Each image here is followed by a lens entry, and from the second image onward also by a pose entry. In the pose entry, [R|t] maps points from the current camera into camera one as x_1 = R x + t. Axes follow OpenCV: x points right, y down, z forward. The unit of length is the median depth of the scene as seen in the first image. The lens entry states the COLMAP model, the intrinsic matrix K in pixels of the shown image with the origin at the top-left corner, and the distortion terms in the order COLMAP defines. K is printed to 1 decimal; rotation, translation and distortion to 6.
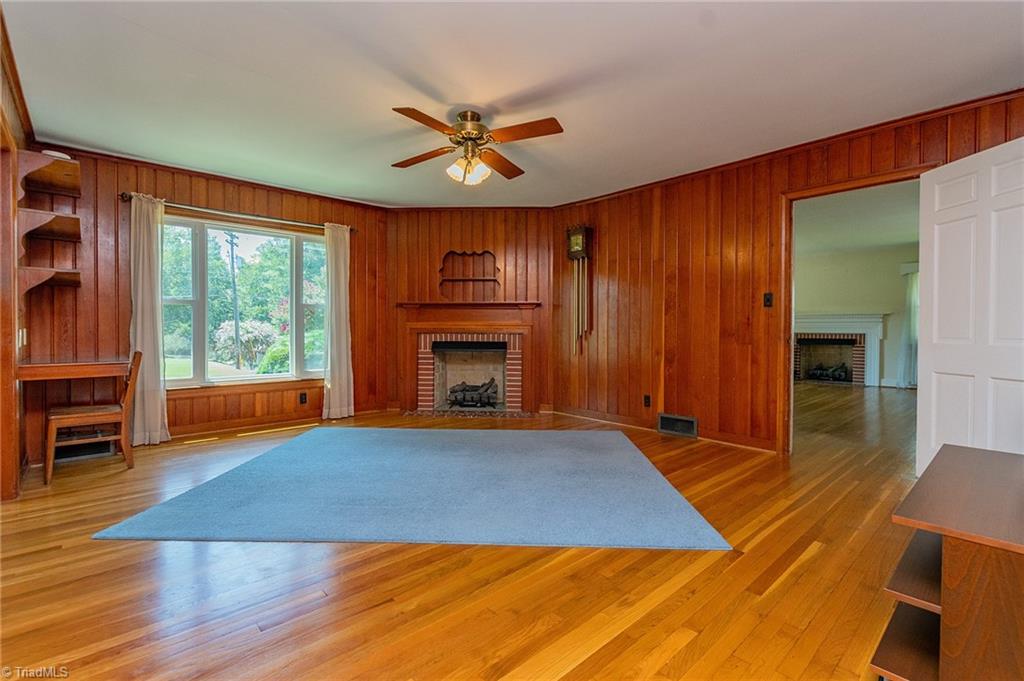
lens RADIAL K [[465.7, 0, 518.4], [0, 465.7, 334.4], [0, 0, 1]] dist [0.002618, 0.000248]
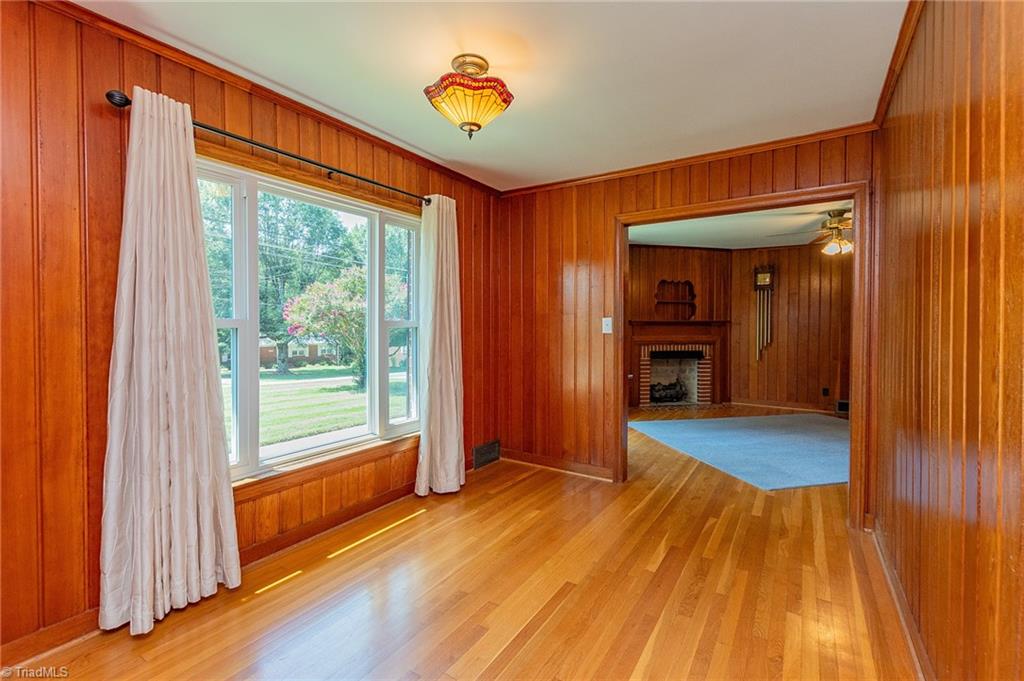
lens RADIAL K [[465.7, 0, 518.4], [0, 465.7, 334.4], [0, 0, 1]] dist [0.002618, 0.000248]
pose [[0.963019, -0.005842, 0.269370, -0.904783], [0.002858, 0.999930, 0.011470, -0.048269], [-0.269418, -0.010276, 0.962969, -0.123229]]
